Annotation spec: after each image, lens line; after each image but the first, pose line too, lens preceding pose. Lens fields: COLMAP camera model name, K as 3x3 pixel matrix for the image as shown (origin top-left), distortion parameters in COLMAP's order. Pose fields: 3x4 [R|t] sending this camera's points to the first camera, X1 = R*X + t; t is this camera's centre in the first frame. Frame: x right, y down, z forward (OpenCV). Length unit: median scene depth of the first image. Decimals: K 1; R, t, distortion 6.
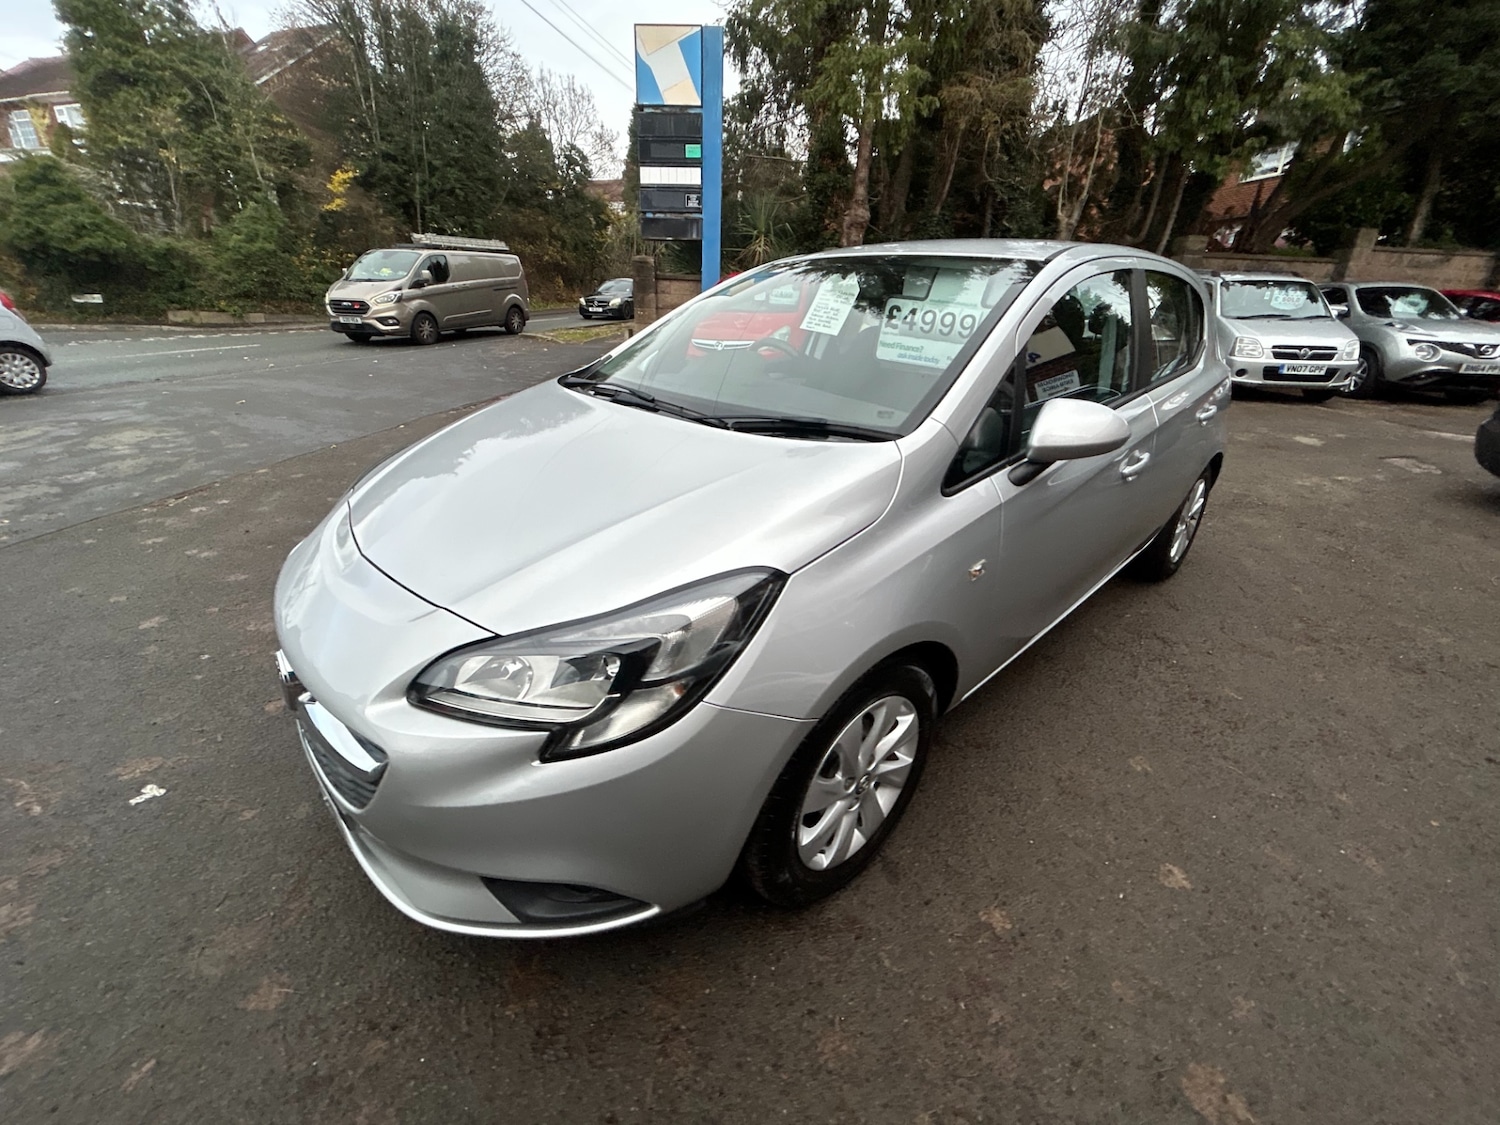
lens RADIAL K [[609.0, 0, 750.0], [0, 609.0, 562.5], [0, 0, 1]] dist [-0.002565, -0.000105]
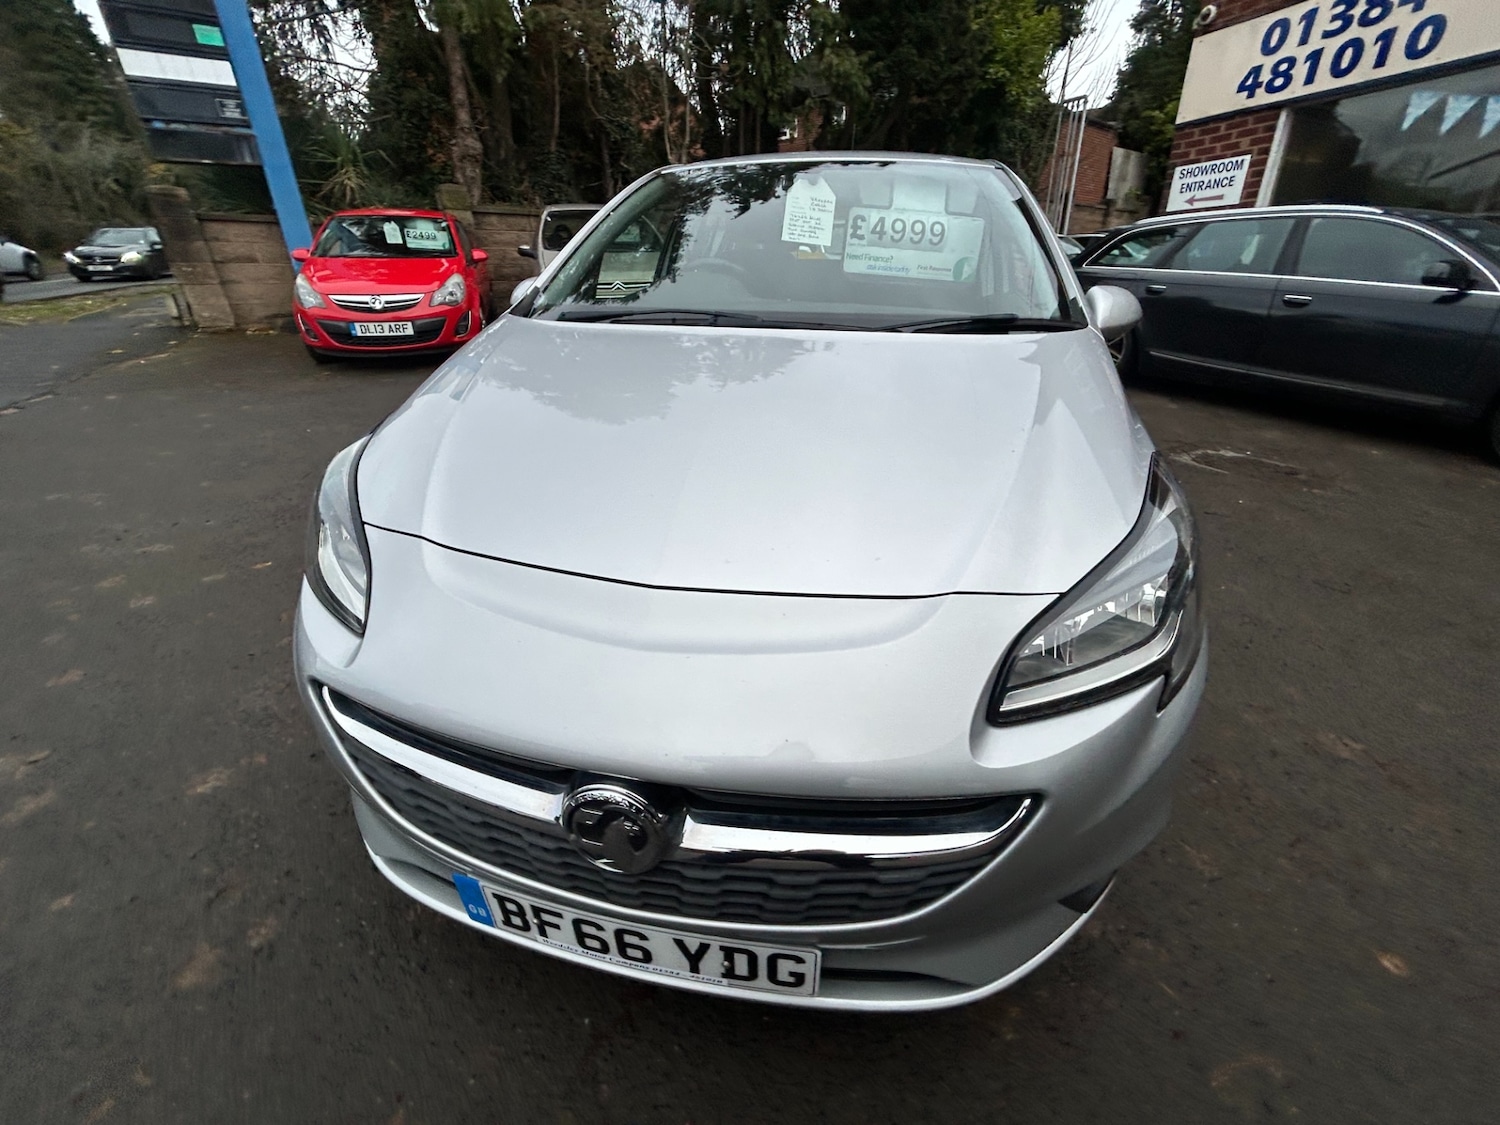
lens RADIAL K [[600.7, 0, 750.0], [0, 600.7, 562.5], [0, 0, 1]] dist [0.001447, -0.002035]
pose [[0.797353, -0.293649, 0.527256, -0.135688], [0.257815, 0.955650, 0.142353, -0.016471], [-0.545674, 0.022429, 0.837697, 0.070107]]
